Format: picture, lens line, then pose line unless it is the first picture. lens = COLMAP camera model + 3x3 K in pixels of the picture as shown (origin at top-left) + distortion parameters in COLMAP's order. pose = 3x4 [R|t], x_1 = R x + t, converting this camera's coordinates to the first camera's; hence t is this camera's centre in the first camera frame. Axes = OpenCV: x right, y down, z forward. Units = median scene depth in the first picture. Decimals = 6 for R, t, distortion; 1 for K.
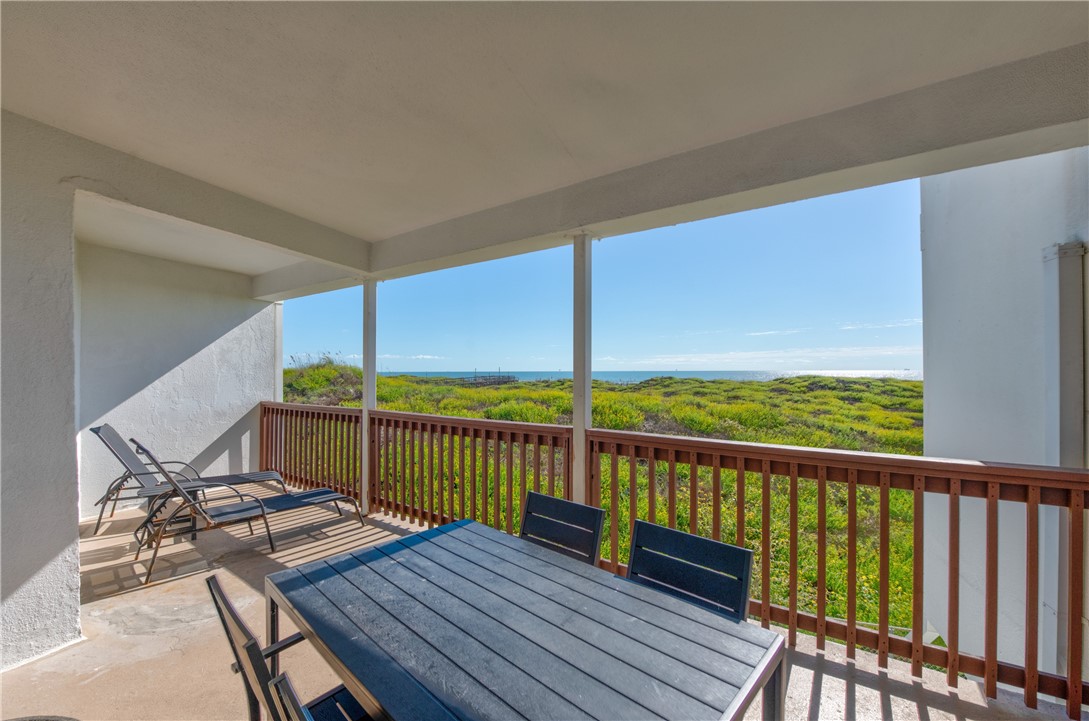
lens RADIAL K [[448.5, 0, 548.2], [0, 448.5, 361.6], [0, 0, 1]] dist [-0.017683, -0.000126]
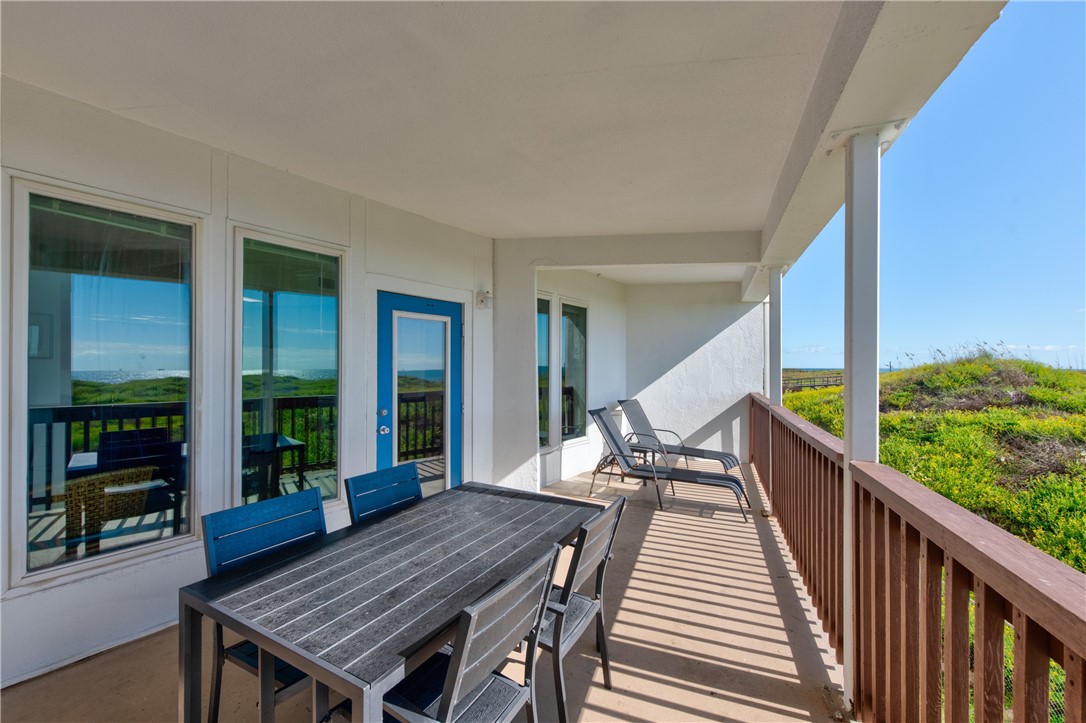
lens RADIAL K [[442.4, 0, 546.4], [0, 442.4, 360.4], [0, 0, 1]] dist [-0.017159, 0.000156]
pose [[0.231853, -0.001403, -0.972750, 0.340509], [0.010446, 0.999945, 0.001047, 0.001021], [0.972695, -0.010404, 0.231855, 0.263770]]
